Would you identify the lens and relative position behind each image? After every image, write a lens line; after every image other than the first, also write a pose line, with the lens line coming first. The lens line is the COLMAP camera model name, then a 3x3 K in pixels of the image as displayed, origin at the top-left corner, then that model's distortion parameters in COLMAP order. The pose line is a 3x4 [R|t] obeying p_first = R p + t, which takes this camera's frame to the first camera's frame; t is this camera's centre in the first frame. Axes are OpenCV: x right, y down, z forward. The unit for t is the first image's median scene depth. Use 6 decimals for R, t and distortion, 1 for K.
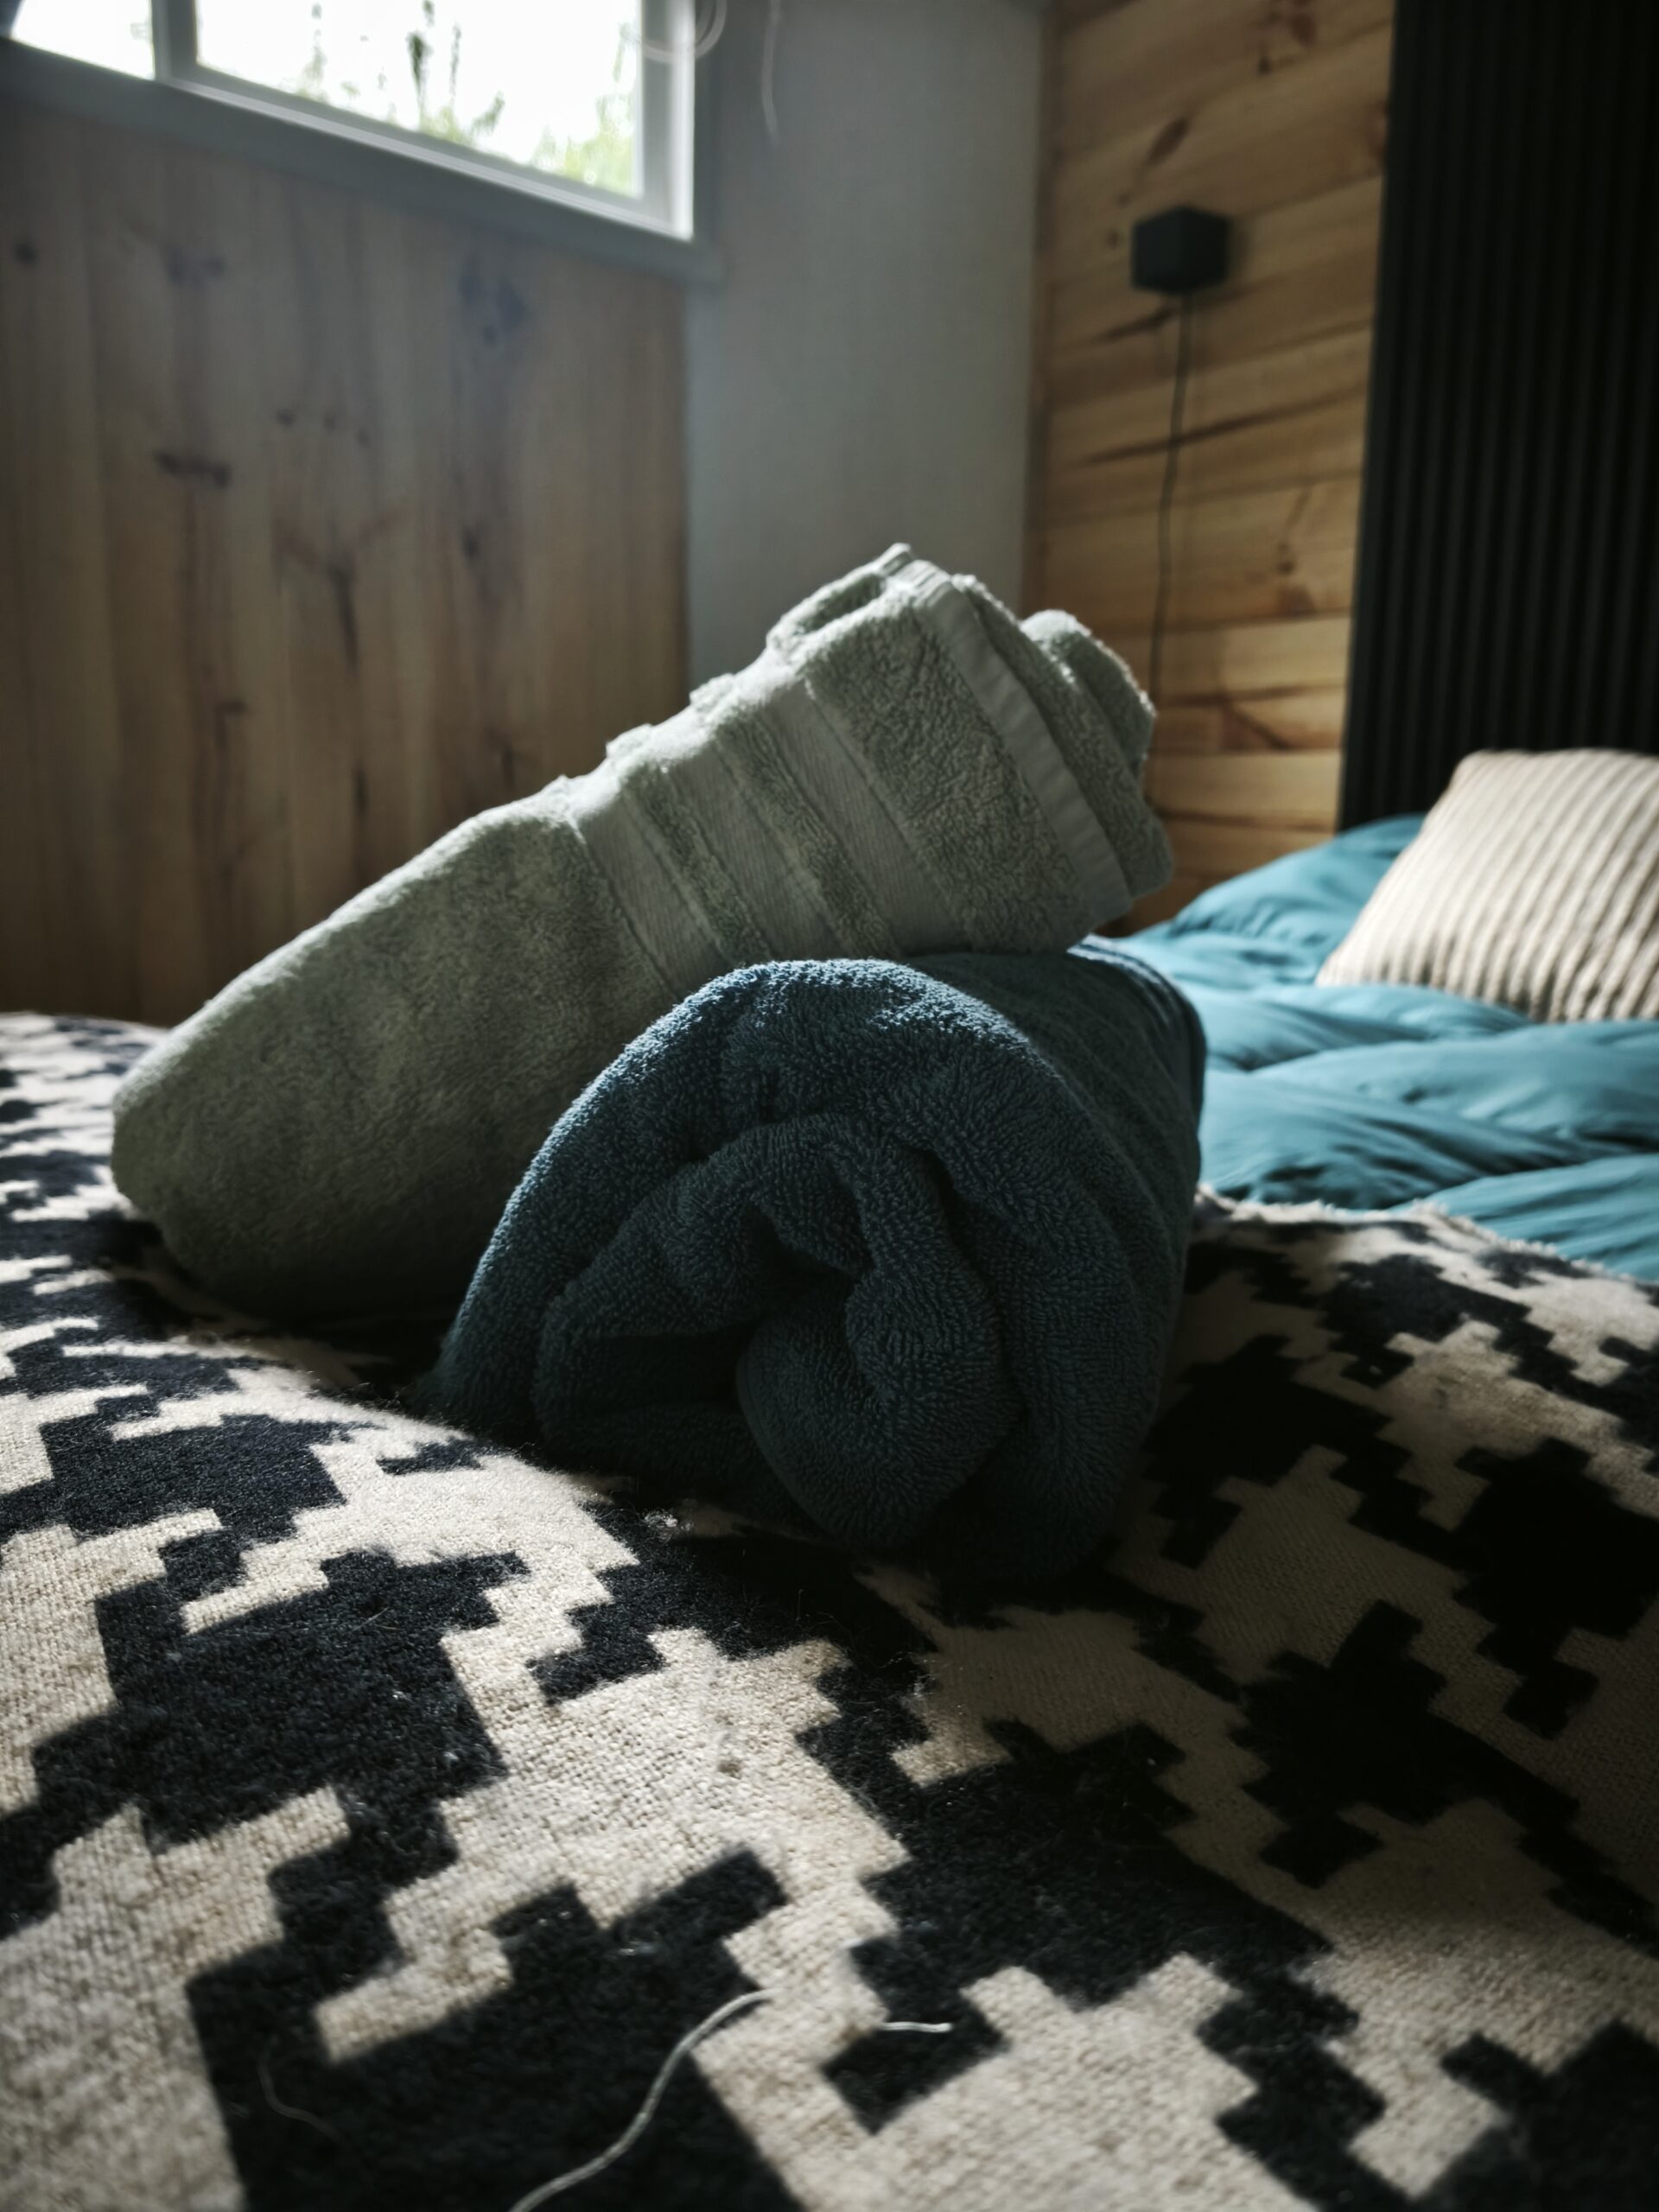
lens RADIAL K [[1470.3, 0, 845.2], [0, 1470.3, 1095.3], [0, 0, 1]] dist [0.038838, -0.017038]
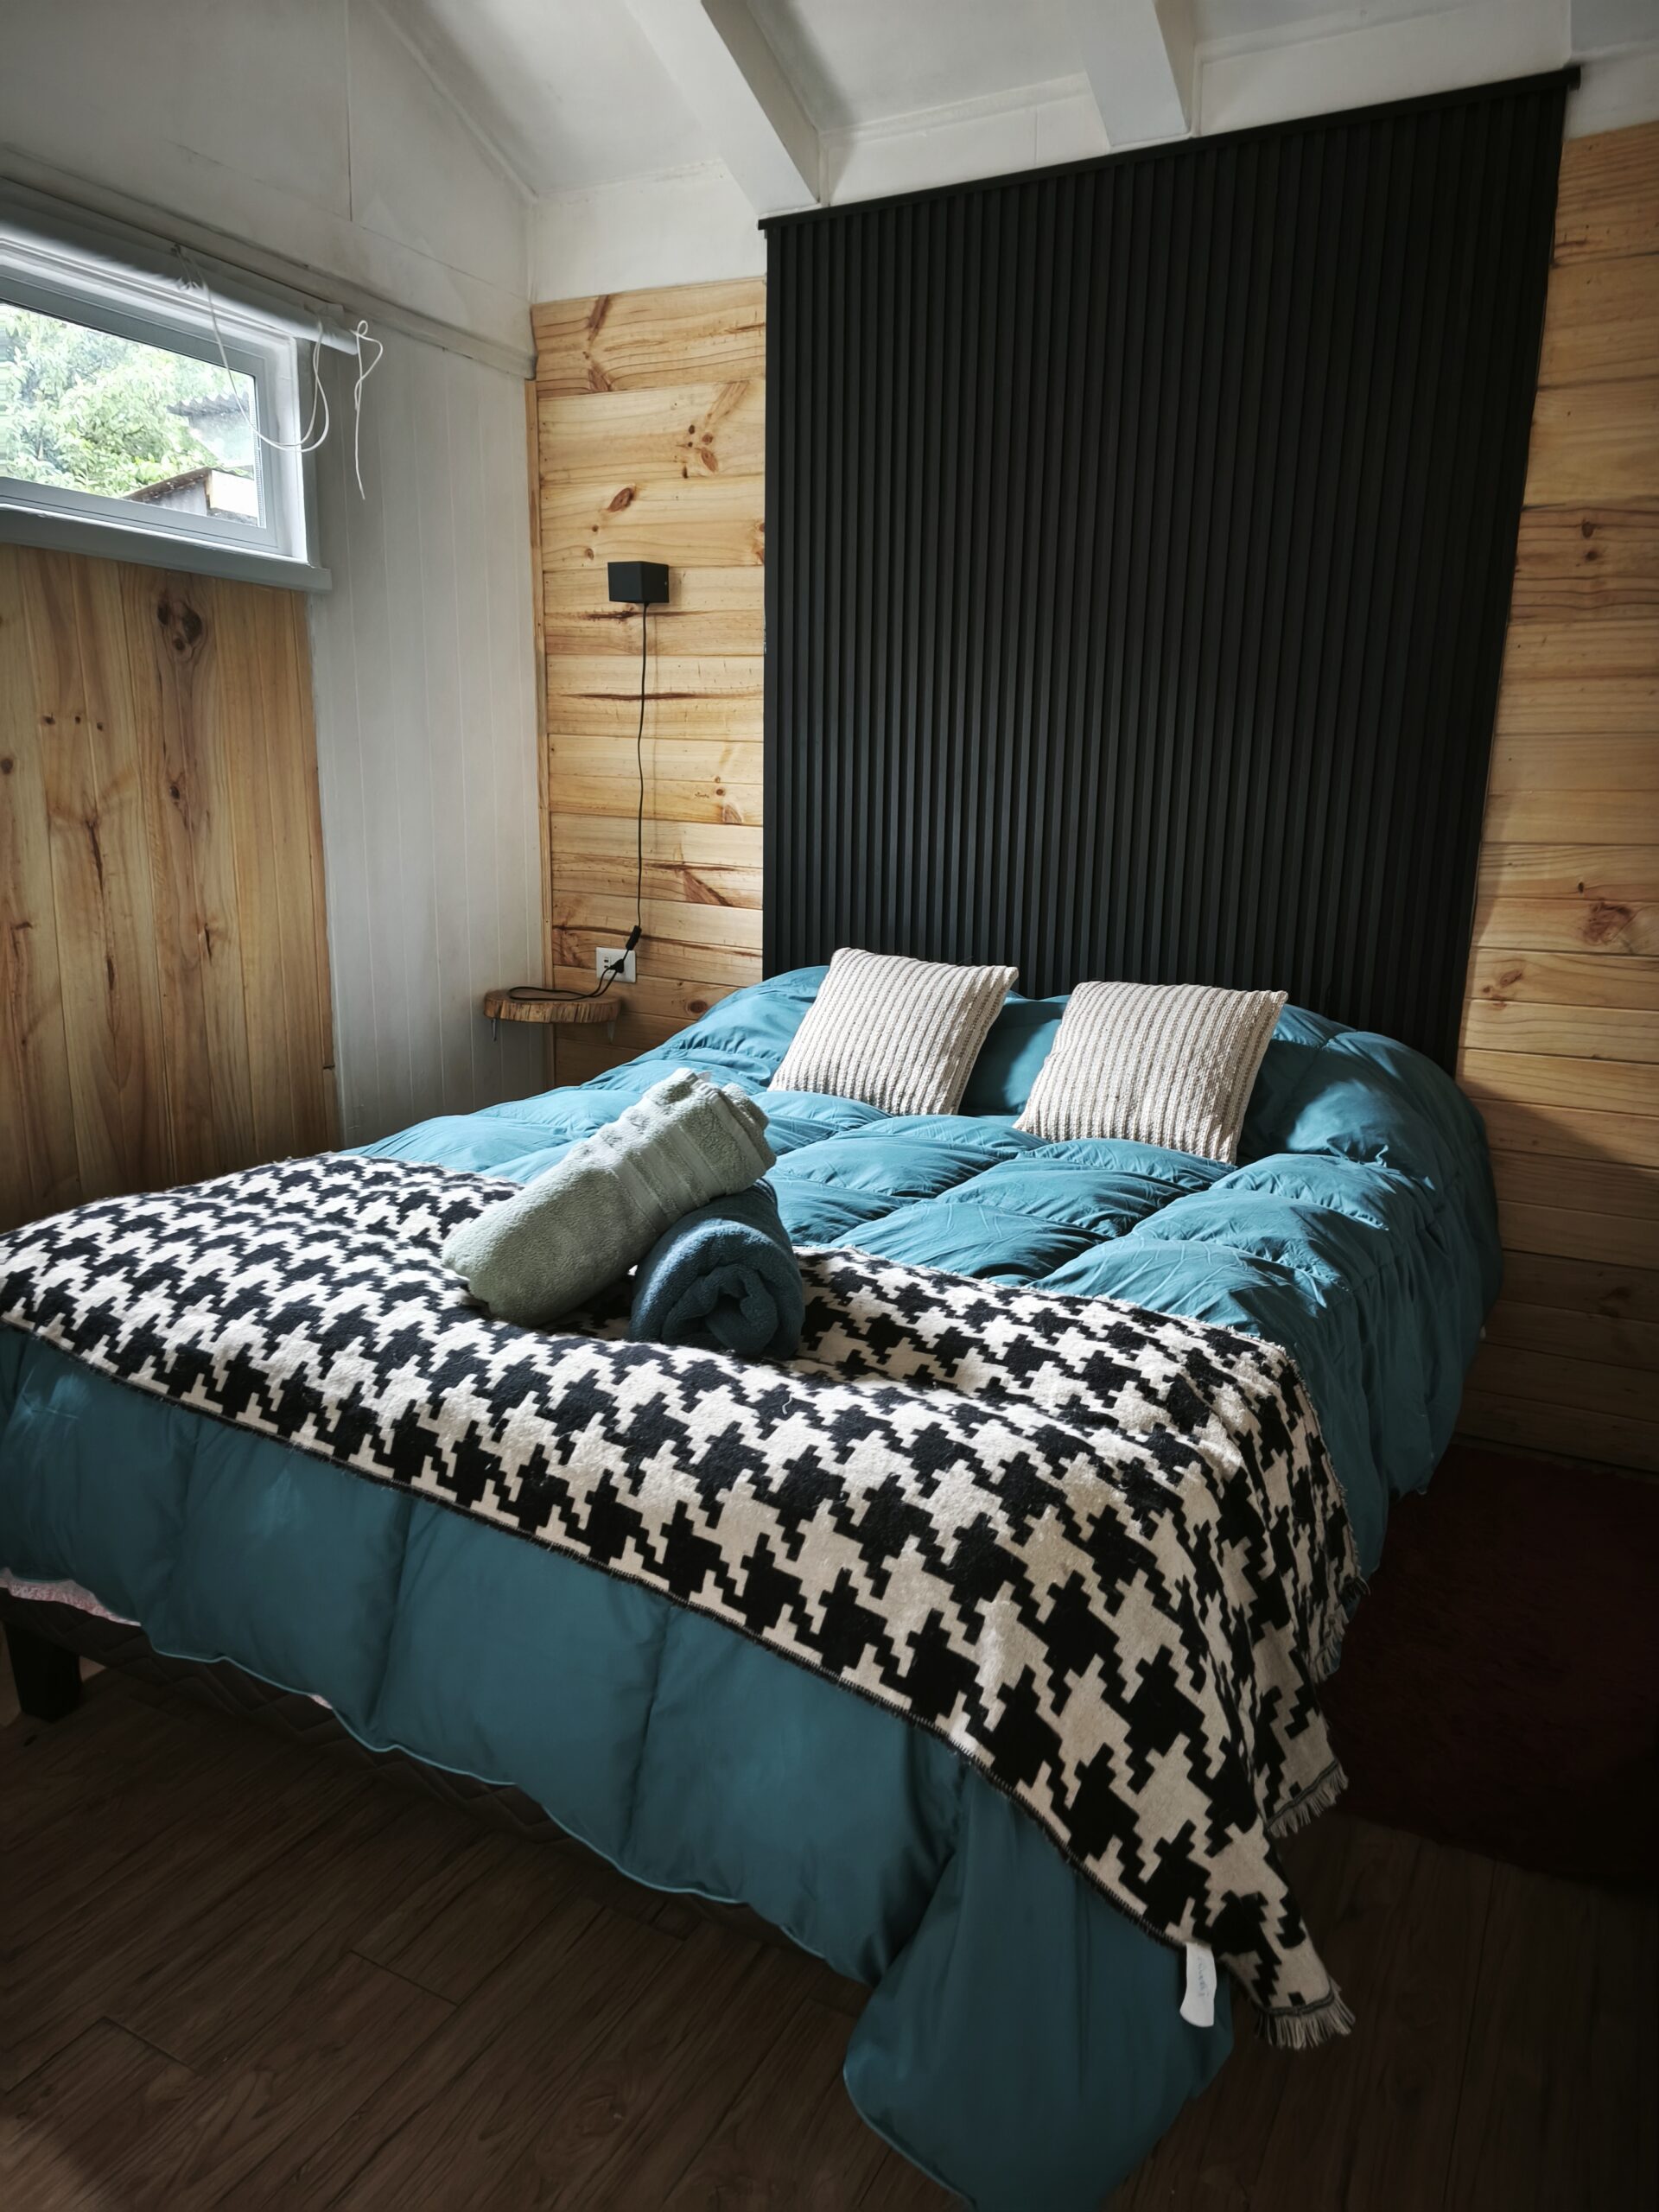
lens RADIAL K [[1470.3, 0, 824.1], [0, 1470.3, 1115.4], [0, 0, 1]] dist [0.038838, -0.017038]
pose [[0.922199, -0.083582, 0.377575, -0.285664], [0.061530, 0.995639, 0.070119, -0.148428], [-0.381789, -0.041432, 0.923320, -0.652491]]
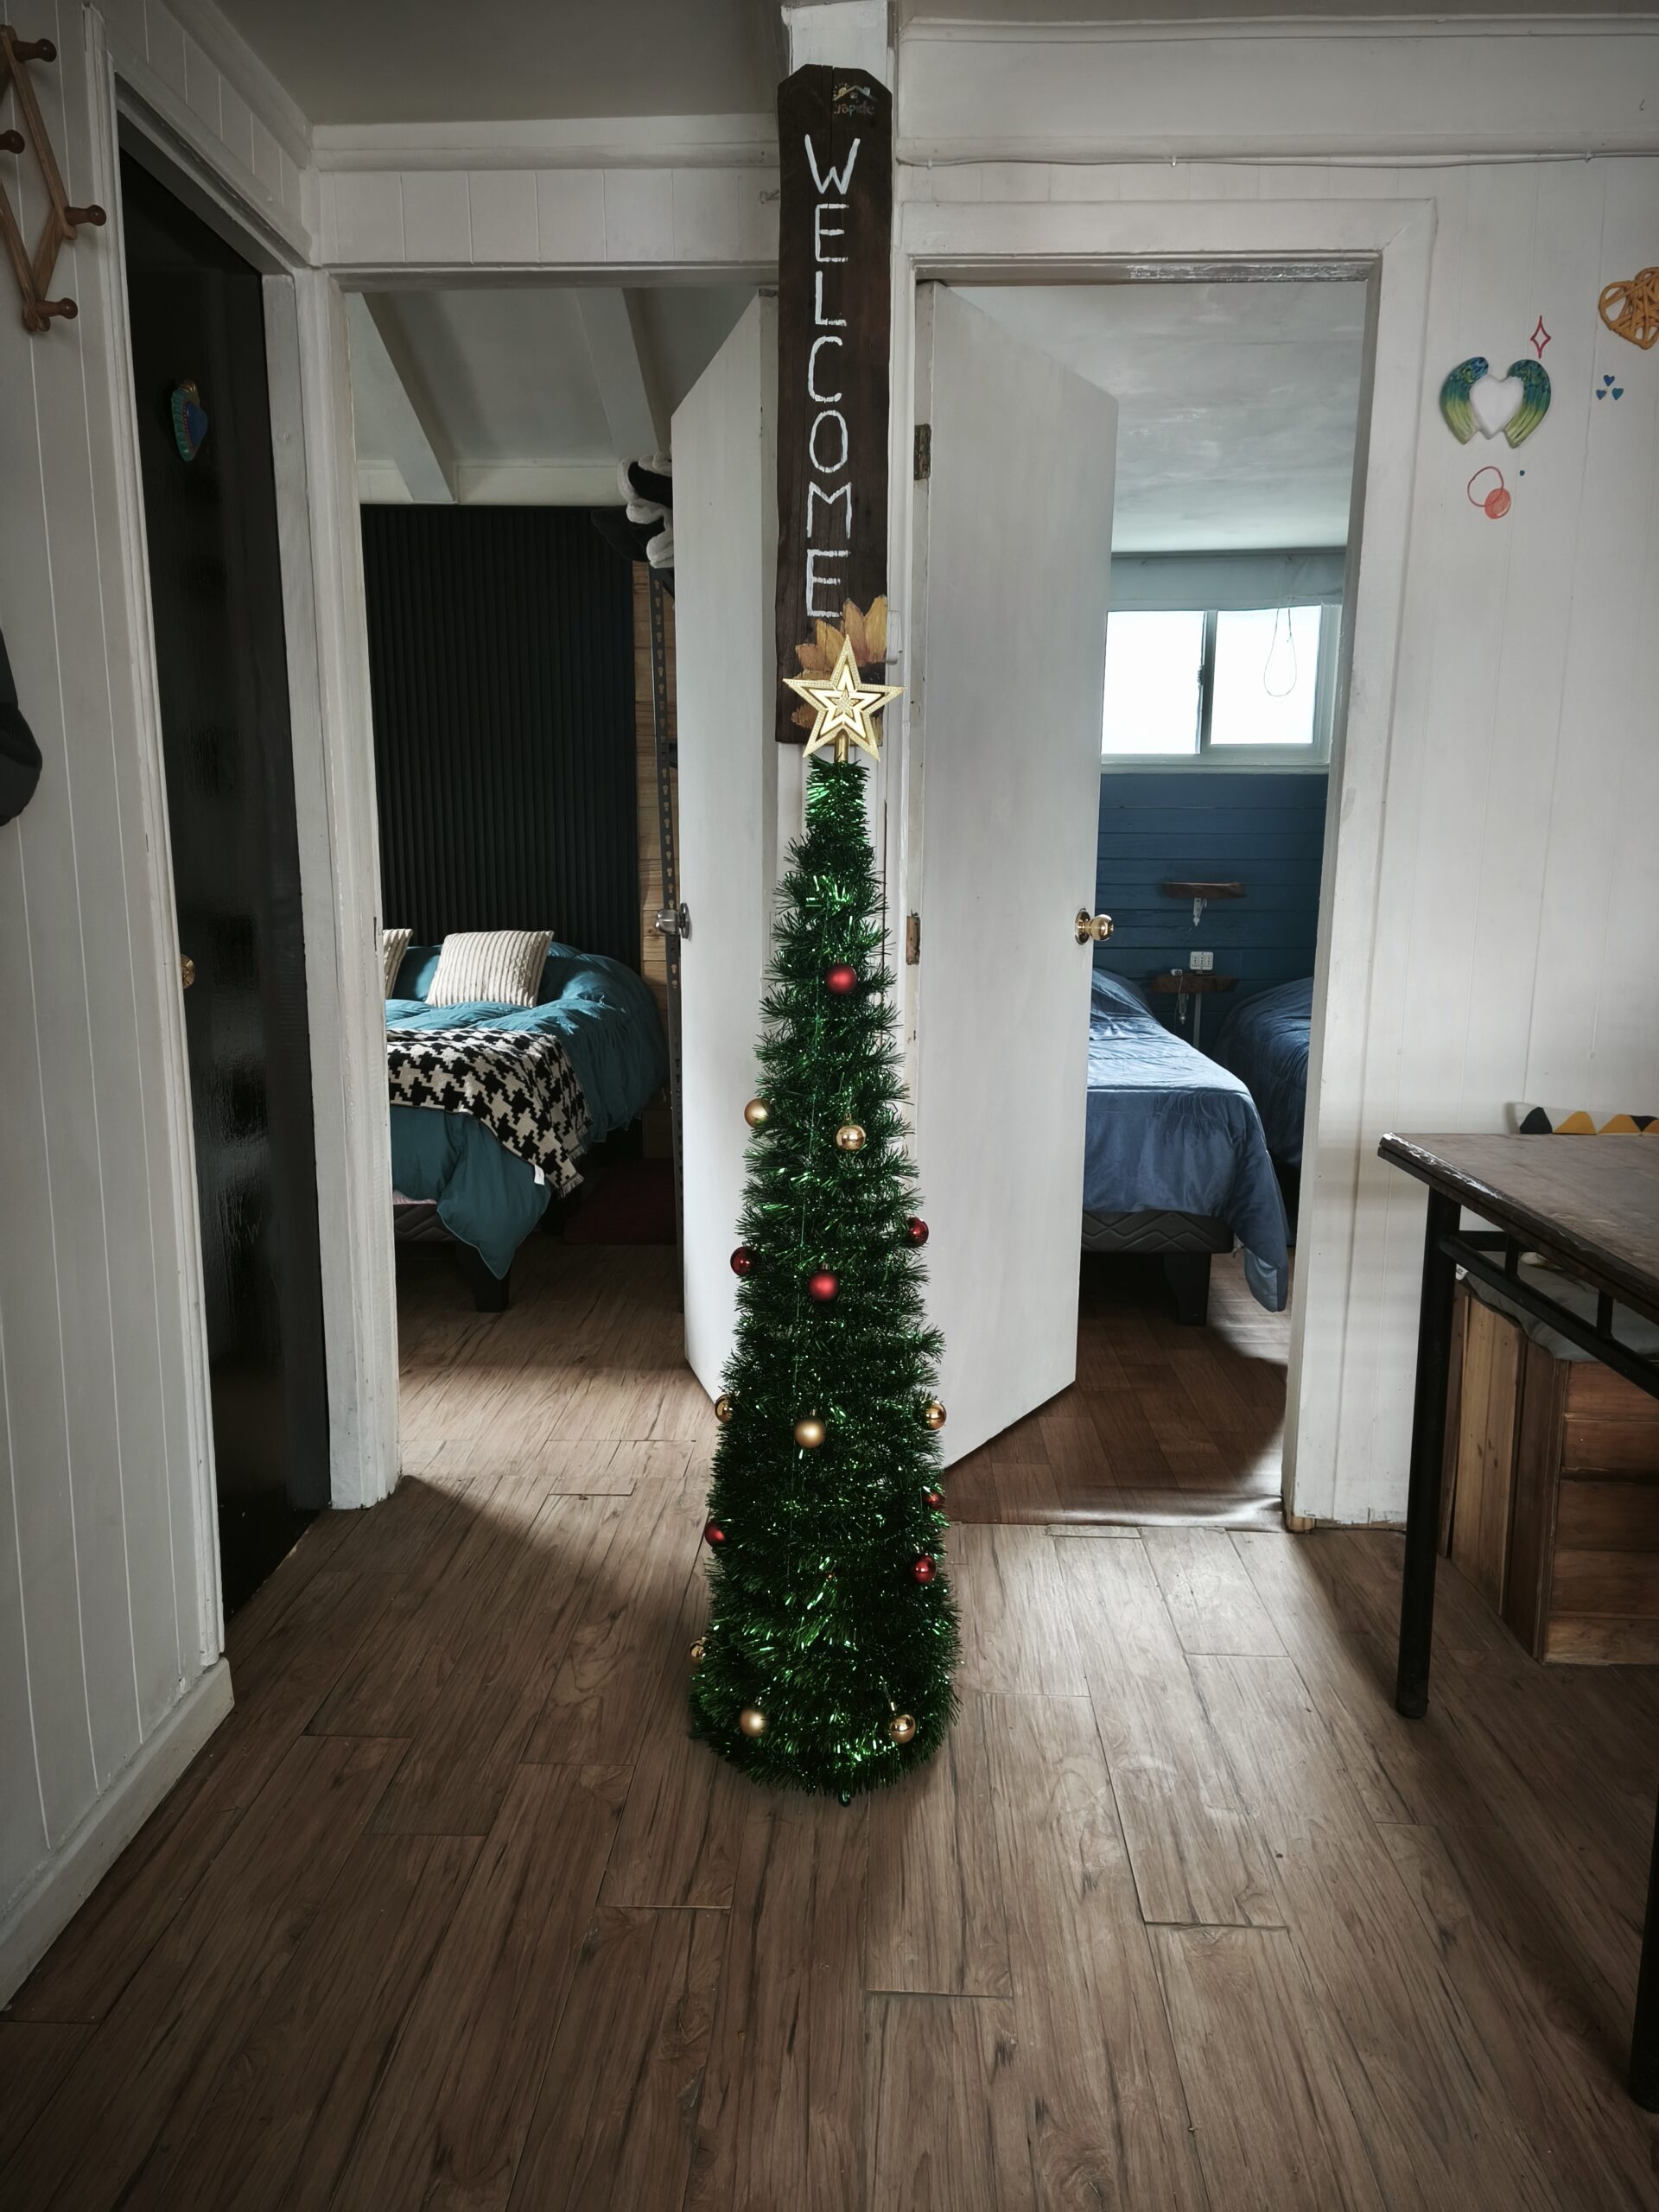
lens RADIAL K [[1470.3, 0, 838.0], [0, 1470.3, 1100.4], [0, 0, 1]] dist [0.038838, -0.017038]
pose [[0.646117, -0.139329, 0.750413, -1.228889], [0.133194, 0.988693, 0.068889, 0.073581], [-0.751526, 0.055440, 0.657369, -1.867375]]
